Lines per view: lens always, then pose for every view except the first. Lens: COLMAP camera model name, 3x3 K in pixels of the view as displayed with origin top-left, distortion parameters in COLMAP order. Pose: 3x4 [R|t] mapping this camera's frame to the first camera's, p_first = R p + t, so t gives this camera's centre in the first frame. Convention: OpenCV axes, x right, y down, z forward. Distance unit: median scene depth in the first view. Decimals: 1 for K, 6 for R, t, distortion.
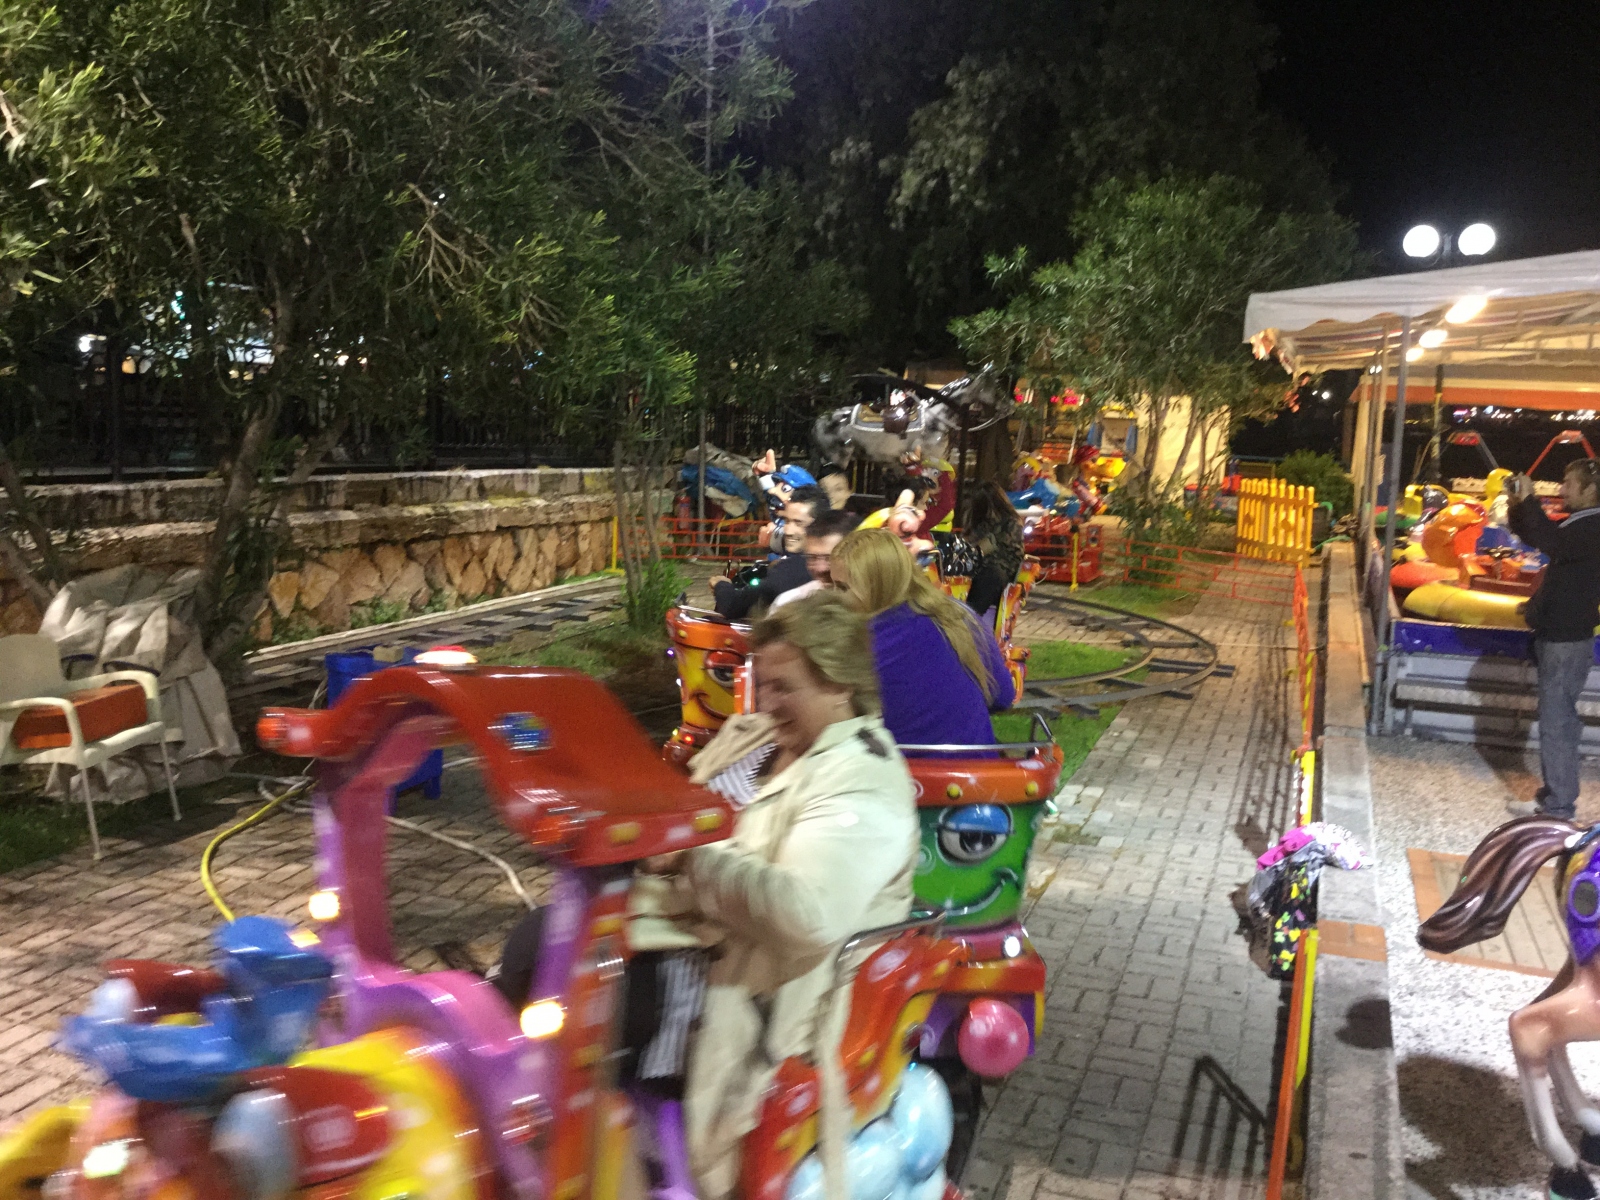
lens RADIAL K [[1443.9, 0, 797.3], [0, 1443.9, 597.4], [0, 0, 1]] dist [0.119646, -0.232558]
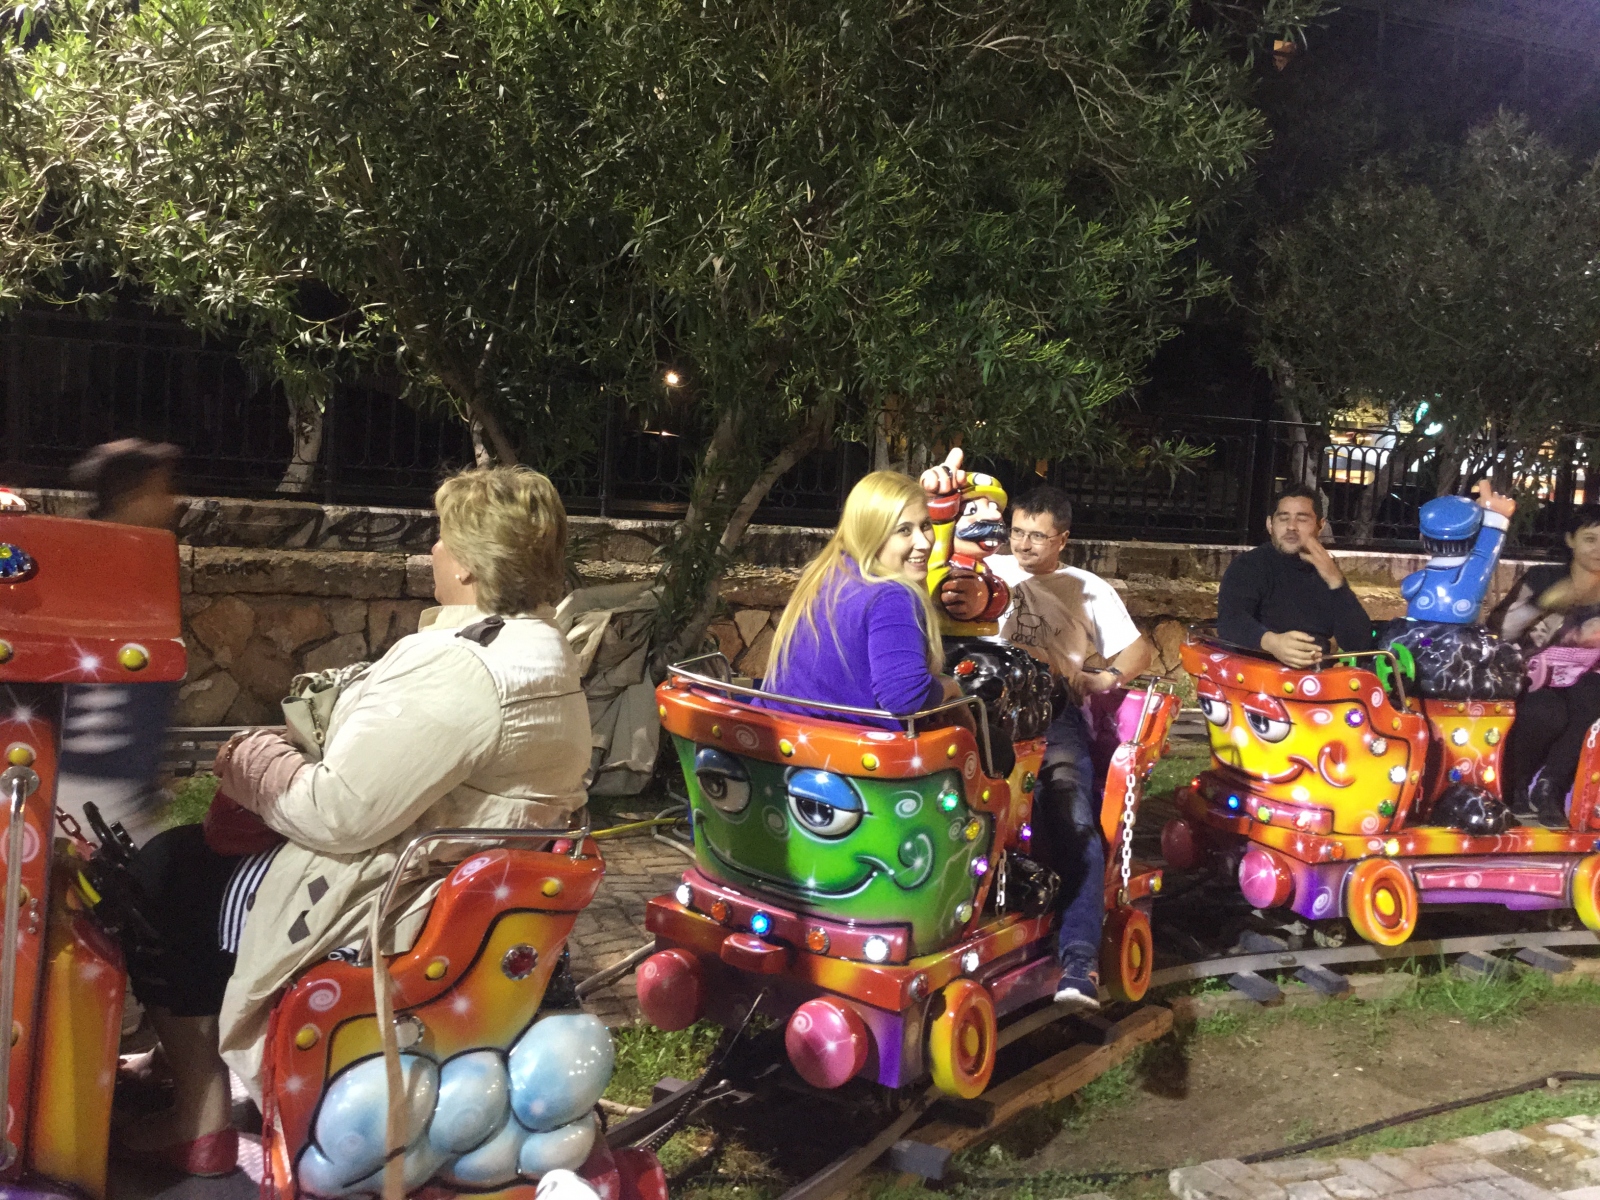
lens RADIAL K [[1443.9, 0, 797.3], [0, 1443.9, 597.4], [0, 0, 1]] dist [0.119646, -0.232558]
pose [[0.648257, 0.061958, -0.758896, 0.262974], [-0.127215, 0.991488, -0.027721, 0.003053], [0.750719, 0.114514, 0.650621, 0.262706]]
